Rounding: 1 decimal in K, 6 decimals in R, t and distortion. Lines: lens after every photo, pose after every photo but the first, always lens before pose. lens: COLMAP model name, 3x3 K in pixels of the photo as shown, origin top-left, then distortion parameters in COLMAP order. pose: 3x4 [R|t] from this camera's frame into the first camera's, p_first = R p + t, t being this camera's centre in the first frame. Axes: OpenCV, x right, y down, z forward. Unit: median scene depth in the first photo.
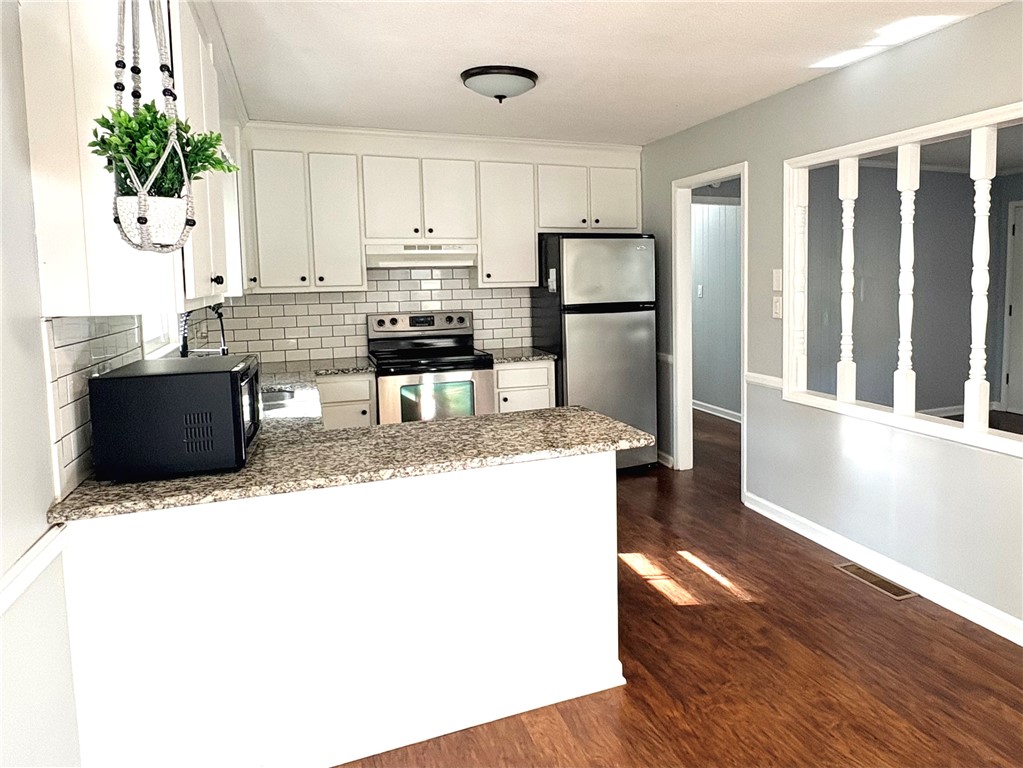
lens RADIAL K [[680.8, 0, 591.7], [0, 680.8, 335.9], [0, 0, 1]] dist [0.001504, 0.004959]
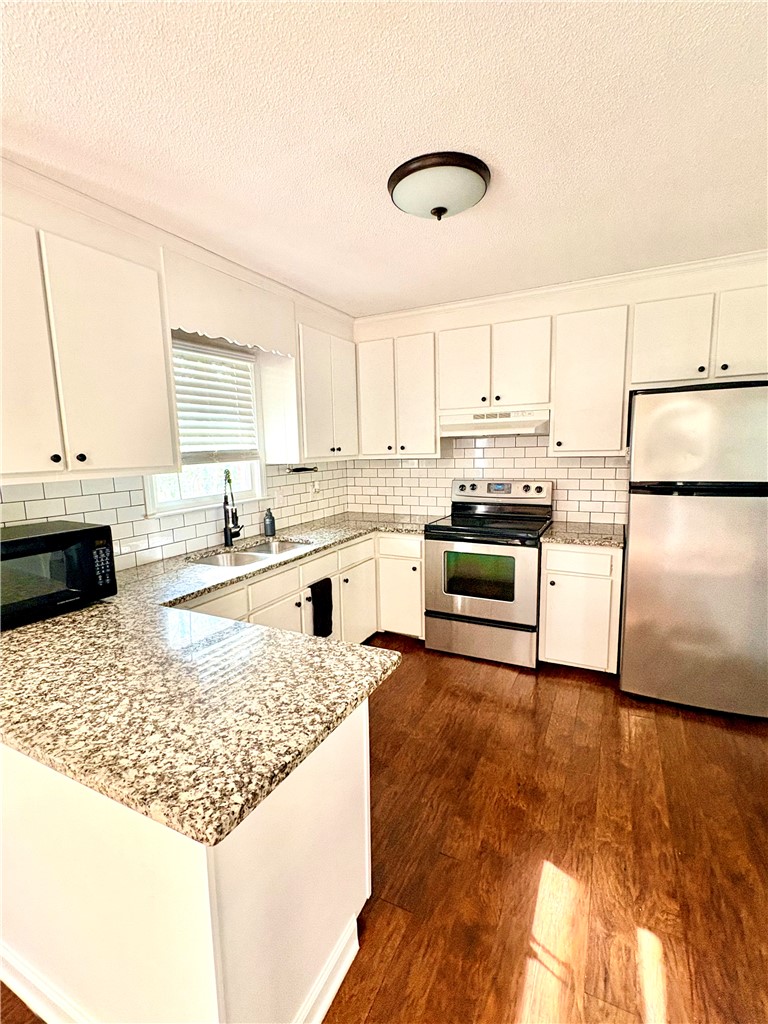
lens RADIAL K [[459.2, 0, 386.6], [0, 459.2, 514.0], [0, 0, 1]] dist [-0.003704, 0.000268]
pose [[0.643480, 0.111586, -0.757286, 0.182721], [-0.053635, 0.993459, 0.100811, -0.046810], [0.763581, -0.024253, 0.645256, 0.447245]]
